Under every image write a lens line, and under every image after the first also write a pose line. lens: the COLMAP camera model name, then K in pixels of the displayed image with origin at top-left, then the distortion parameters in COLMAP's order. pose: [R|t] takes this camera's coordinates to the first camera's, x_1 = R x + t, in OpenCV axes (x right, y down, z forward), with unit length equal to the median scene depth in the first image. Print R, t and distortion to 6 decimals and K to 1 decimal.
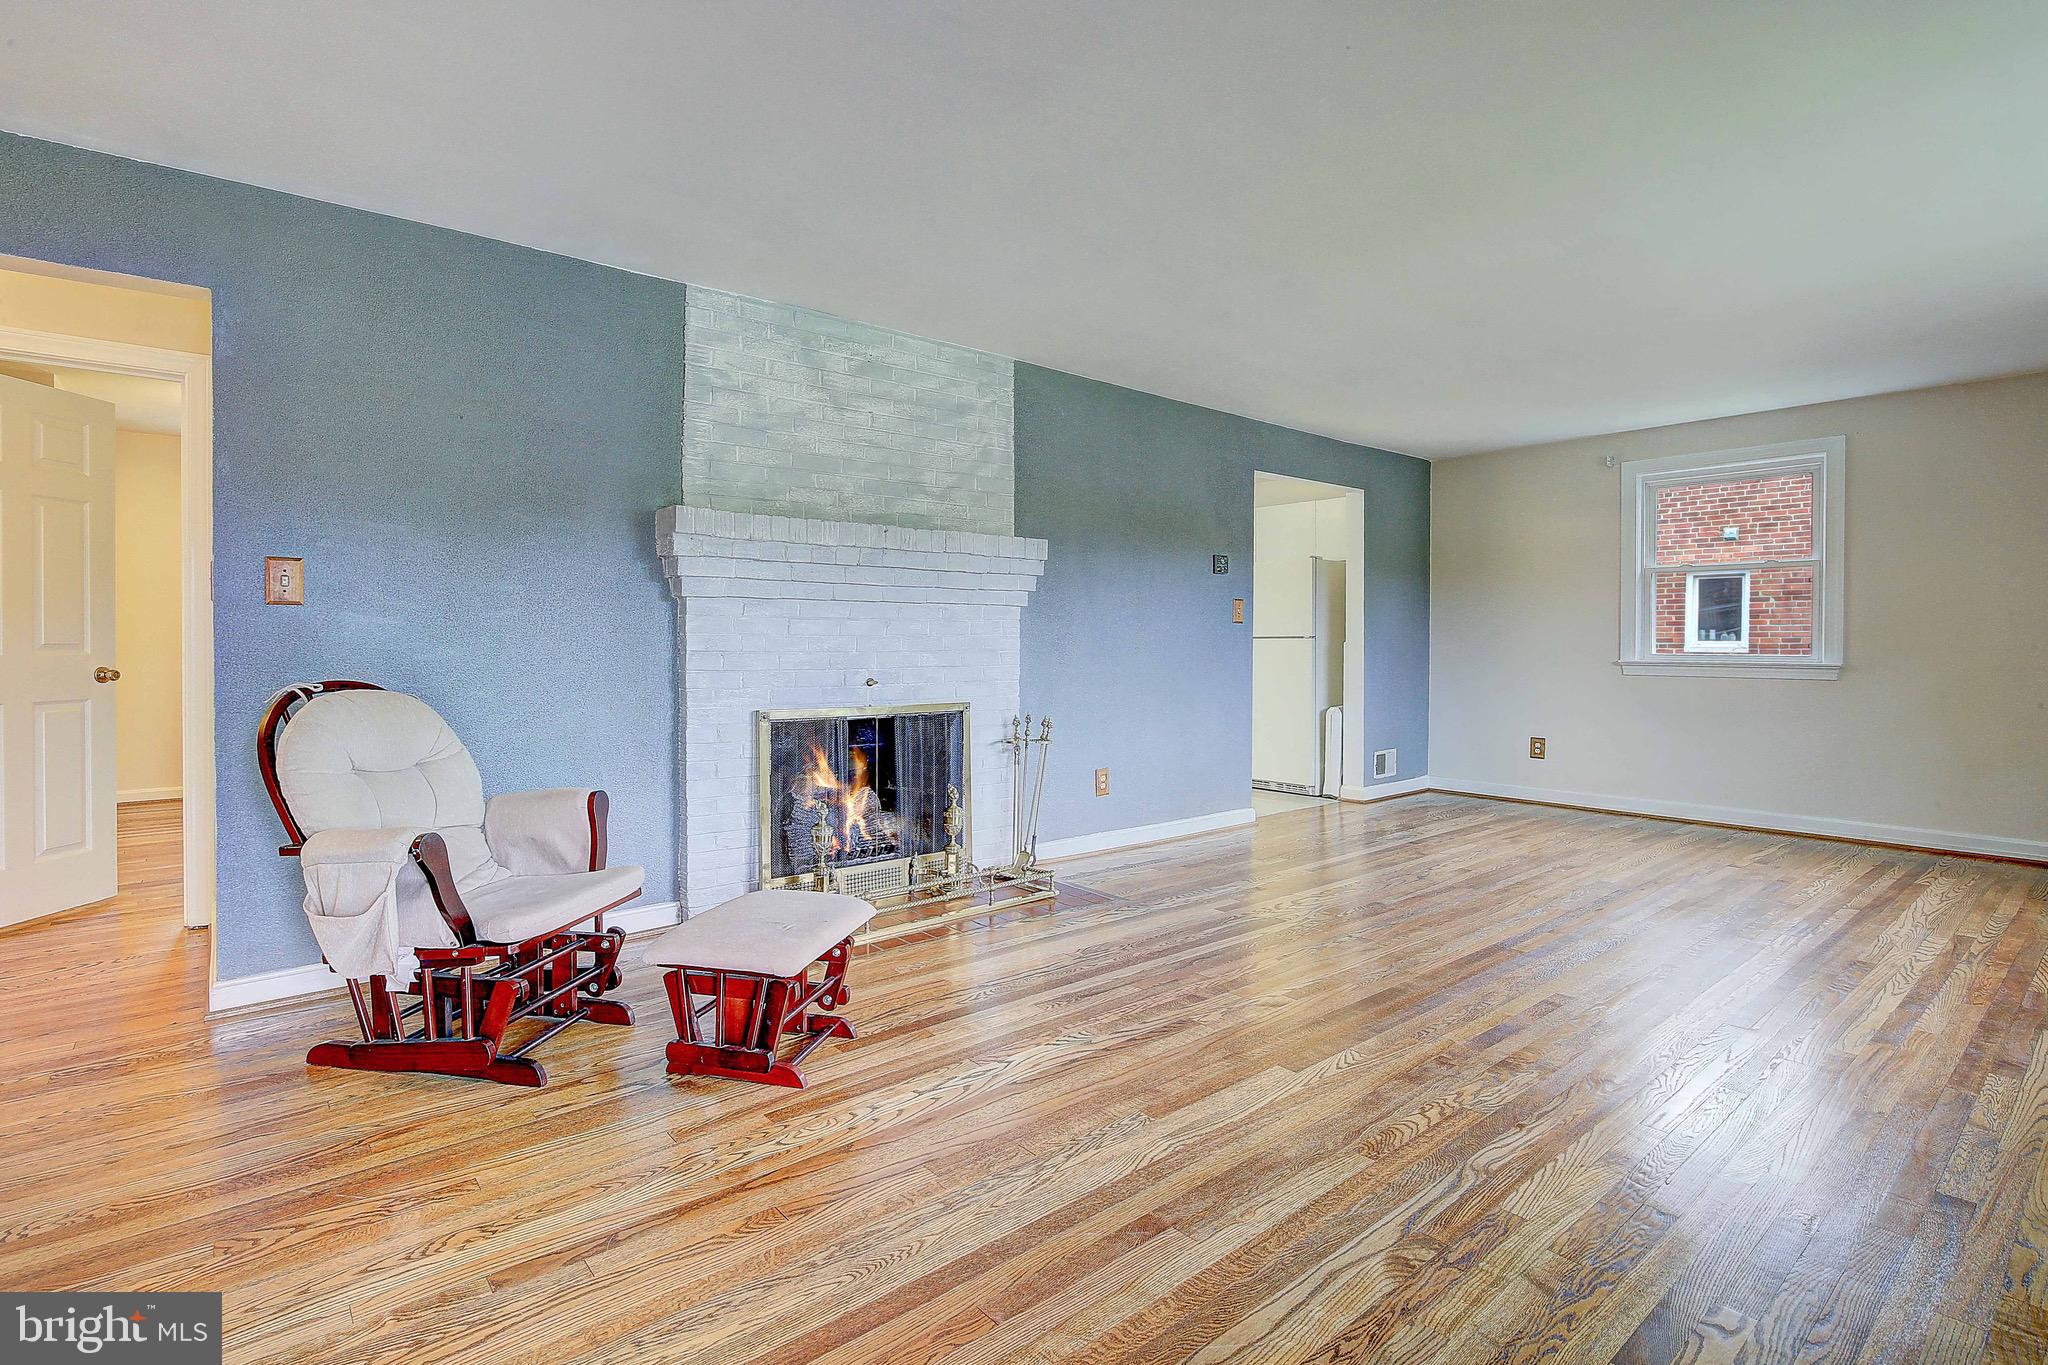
lens RADIAL K [[962.4, 0, 1015.8], [0, 962.4, 654.9], [0, 0, 1]] dist [-0.006413, -0.000114]
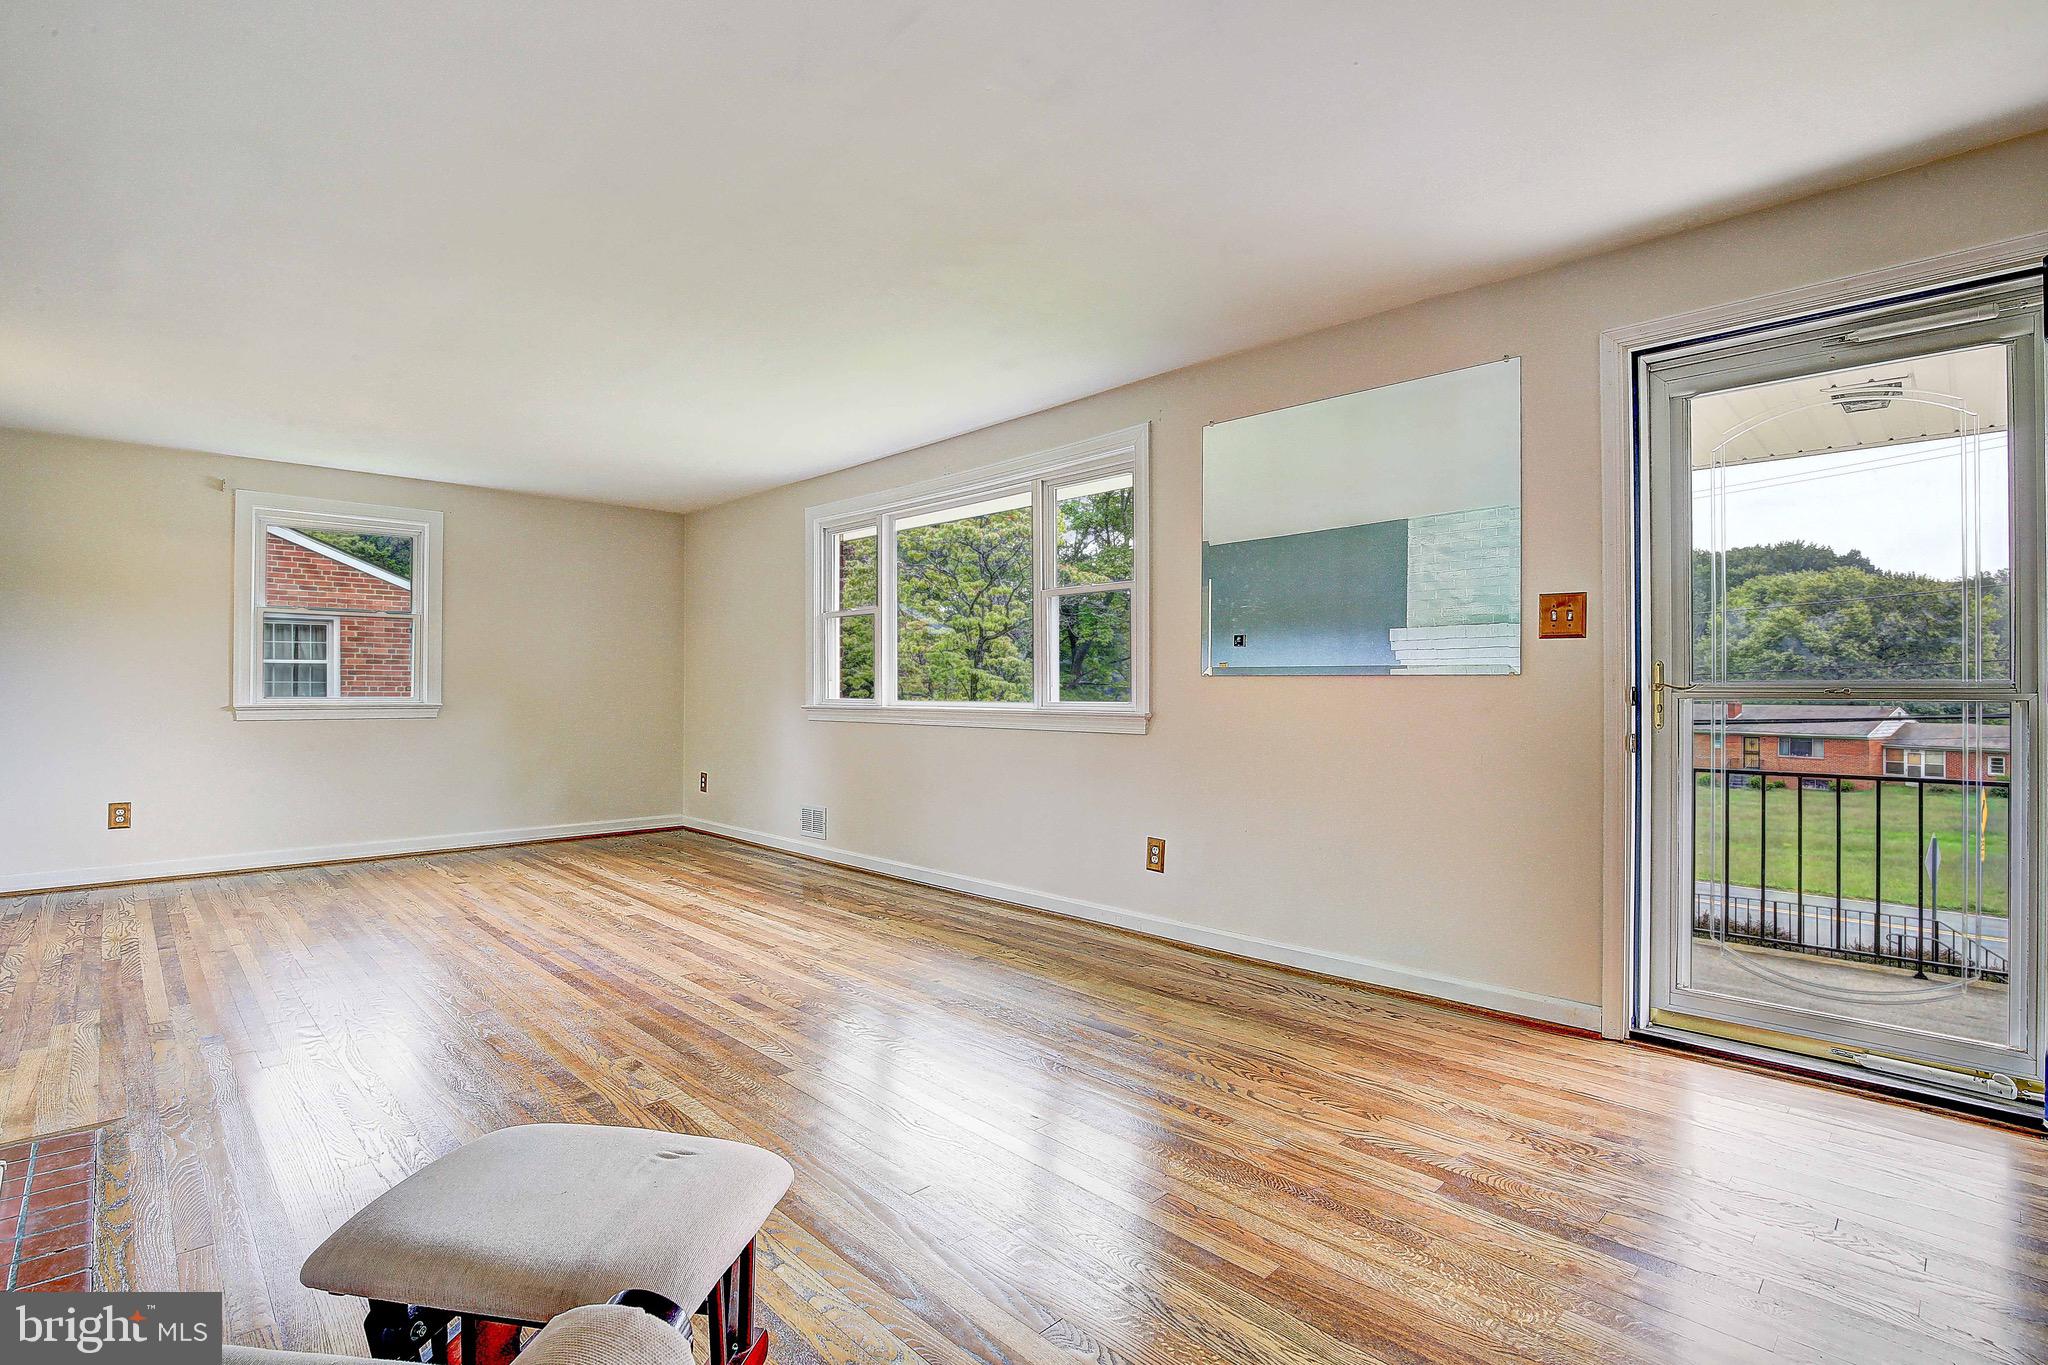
lens RADIAL K [[962.4, 0, 1017.4], [0, 962.4, 685.7], [0, 0, 1]] dist [-0.006413, -0.000114]
pose [[-0.032168, -0.003535, 0.999476, -1.195357], [0.013186, 0.999905, 0.003961, -0.023307], [-0.999395, 0.013306, -0.032118, 1.098963]]
